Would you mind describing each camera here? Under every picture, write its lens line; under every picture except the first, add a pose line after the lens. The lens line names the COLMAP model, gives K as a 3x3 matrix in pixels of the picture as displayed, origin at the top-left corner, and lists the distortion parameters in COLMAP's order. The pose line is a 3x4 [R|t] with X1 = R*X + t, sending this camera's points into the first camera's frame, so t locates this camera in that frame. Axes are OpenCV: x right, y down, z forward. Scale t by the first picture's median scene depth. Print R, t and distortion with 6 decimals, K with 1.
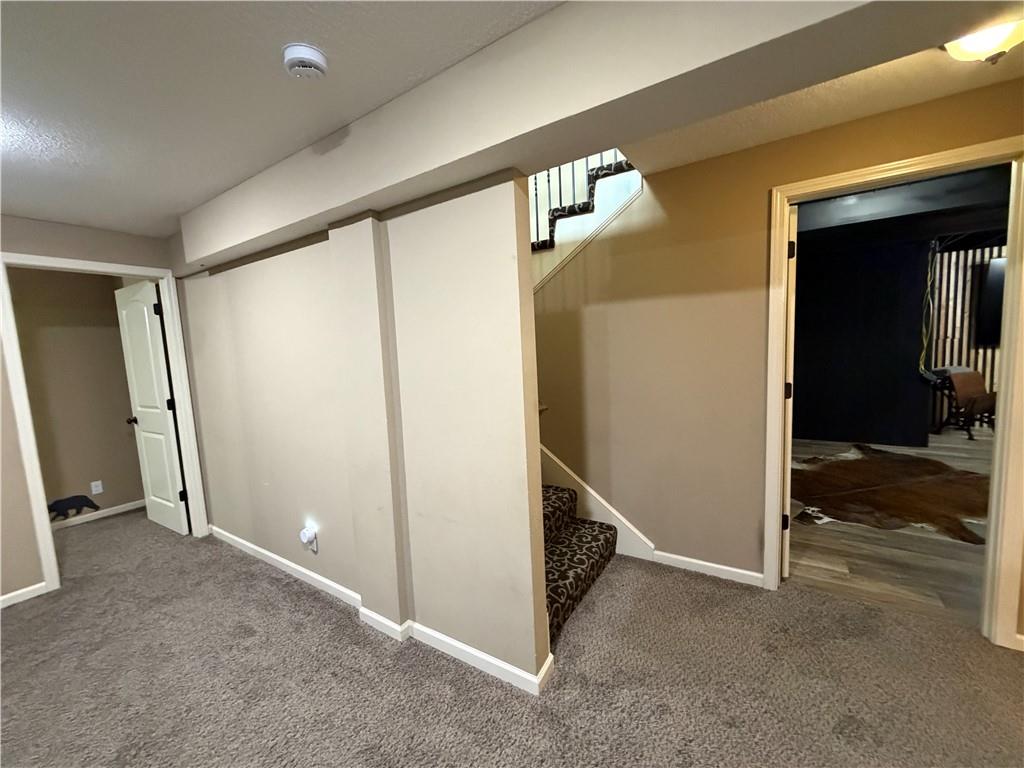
lens RADIAL K [[407.3, 0, 506.7], [0, 407.3, 385.0], [0, 0, 1]] dist [-0.001528, 0.000872]
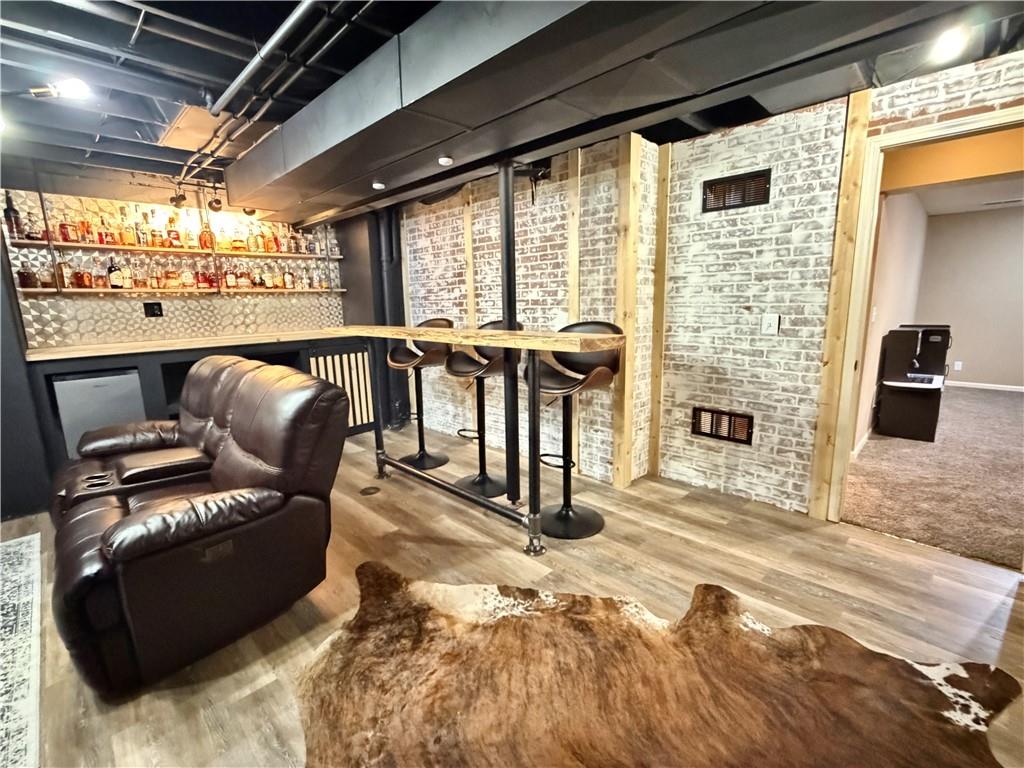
lens RADIAL K [[462.8, 0, 515.9], [0, 462.8, 381.7], [0, 0, 1]] dist [0.000315, -0.000750]
pose [[-0.980011, 0.040429, 0.194793, 0.824861], [0.093250, 0.958261, 0.270259, -0.128737], [-0.175737, 0.283021, -0.942876, 1.076067]]
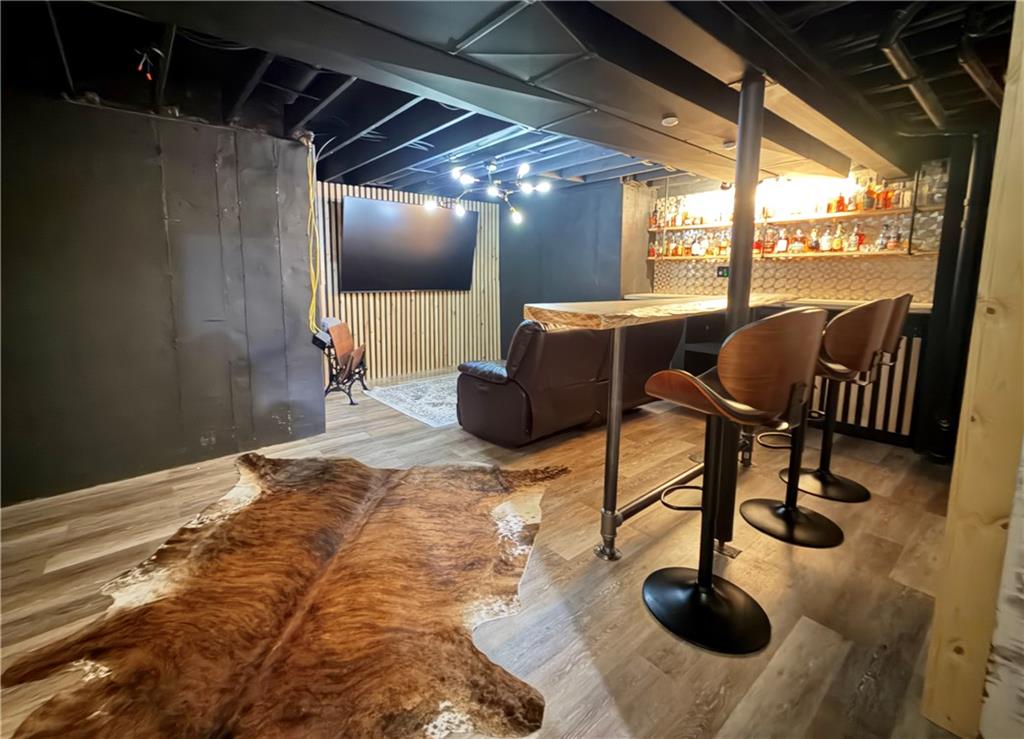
lens RADIAL K [[439.1, 0, 467.6], [0, 439.1, 324.9], [0, 0, 1]] dist [-0.000963, 0.000251]
pose [[0.319431, -0.059747, 0.945724, 0.430340], [0.088567, 0.995524, 0.032979, -0.043506], [-0.943462, 0.073225, 0.323293, 0.549959]]
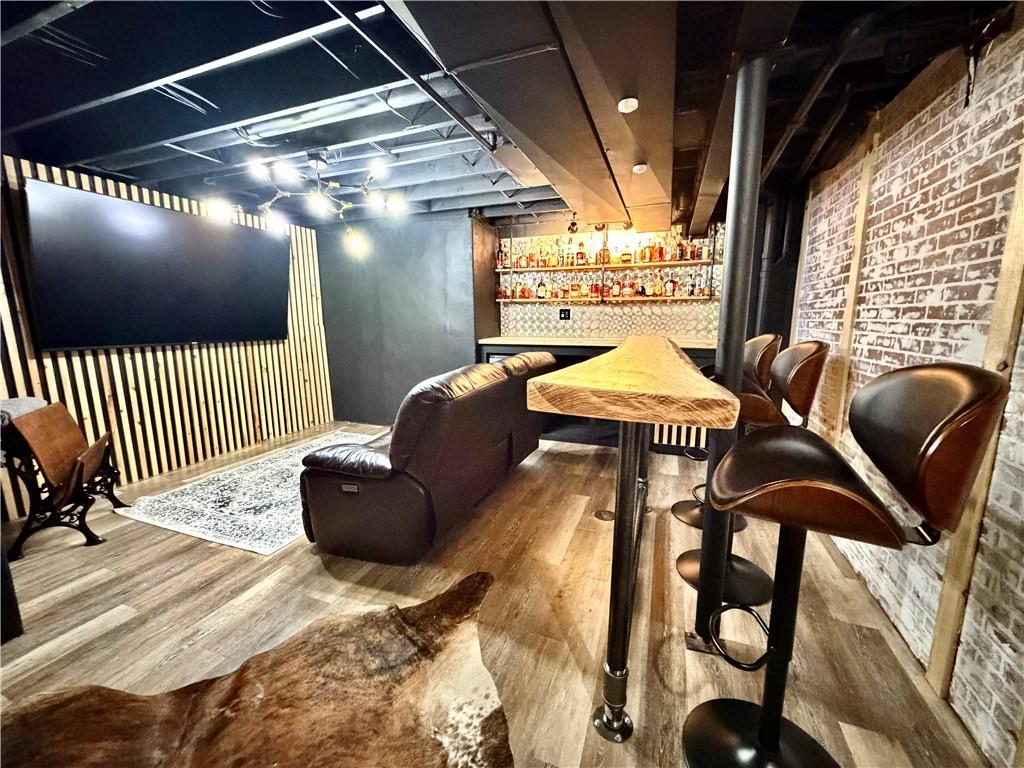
lens RADIAL K [[407.3, 0, 507.7], [0, 407.3, 383.6], [0, 0, 1]] dist [-0.001528, 0.000872]
pose [[-0.217239, -0.107157, 0.970219, 0.668174], [0.123412, 0.982965, 0.136197, -0.069296], [-0.968286, 0.149324, -0.200313, 0.680449]]
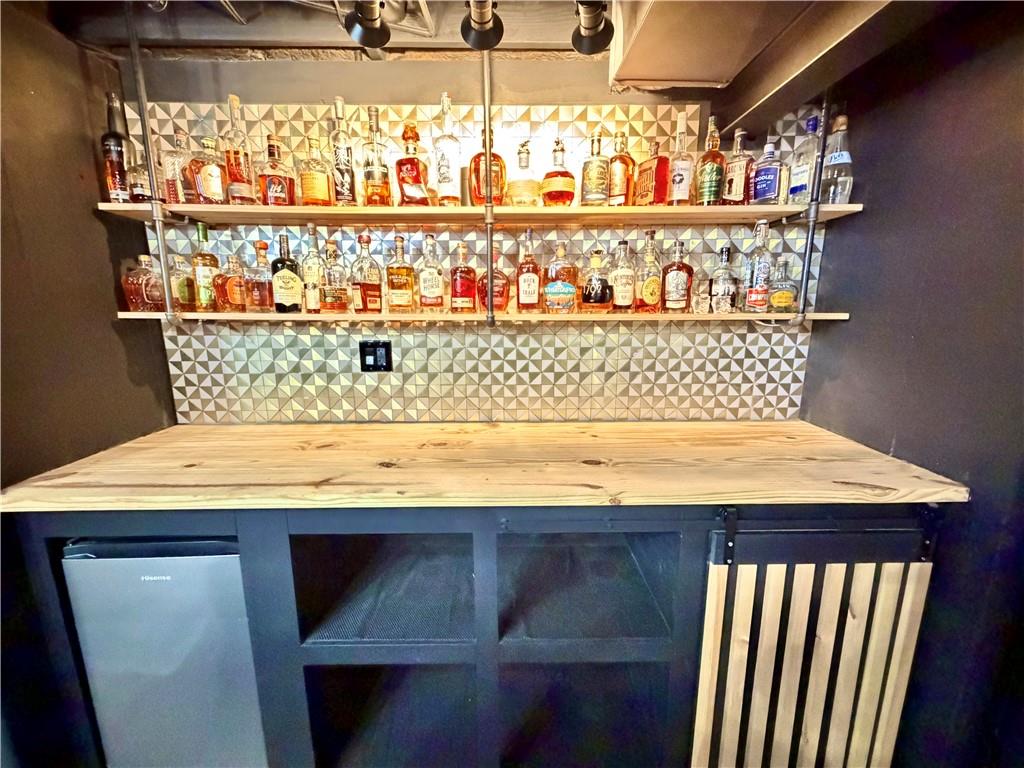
lens RADIAL K [[407.3, 0, 506.7], [0, 407.3, 385.5], [0, 0, 1]] dist [-0.001528, 0.000872]
pose [[-0.563543, -0.103349, 0.819596, 1.342883], [0.122673, 0.970673, 0.206748, -0.120634], [-0.816928, 0.217054, -0.534338, 0.391598]]
